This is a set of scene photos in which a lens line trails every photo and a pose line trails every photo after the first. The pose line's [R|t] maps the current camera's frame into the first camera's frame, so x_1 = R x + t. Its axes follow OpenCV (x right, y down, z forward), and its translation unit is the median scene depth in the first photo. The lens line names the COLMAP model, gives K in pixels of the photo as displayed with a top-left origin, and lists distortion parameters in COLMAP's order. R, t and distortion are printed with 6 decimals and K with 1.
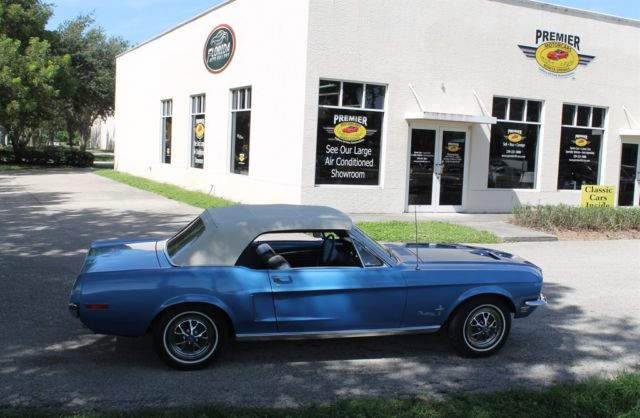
lens RADIAL K [[709.4, 0, 320.0], [0, 709.4, 209.0], [0, 0, 1]] dist [-0.076732, 0.012181]
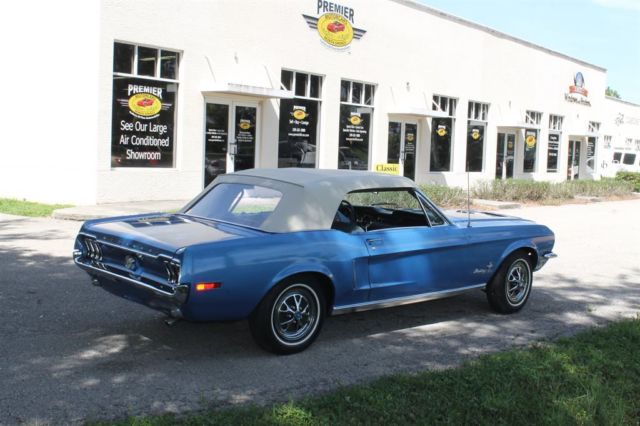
lens RADIAL K [[818.4, 0, 320.0], [0, 818.4, 213.0], [0, 0, 1]] dist [-0.066564, -0.008931]
pose [[0.895637, -0.046514, 0.442347, -0.194520], [0.044784, 0.998893, 0.014359, 0.014604], [-0.442525, 0.006950, 0.896729, 0.029126]]
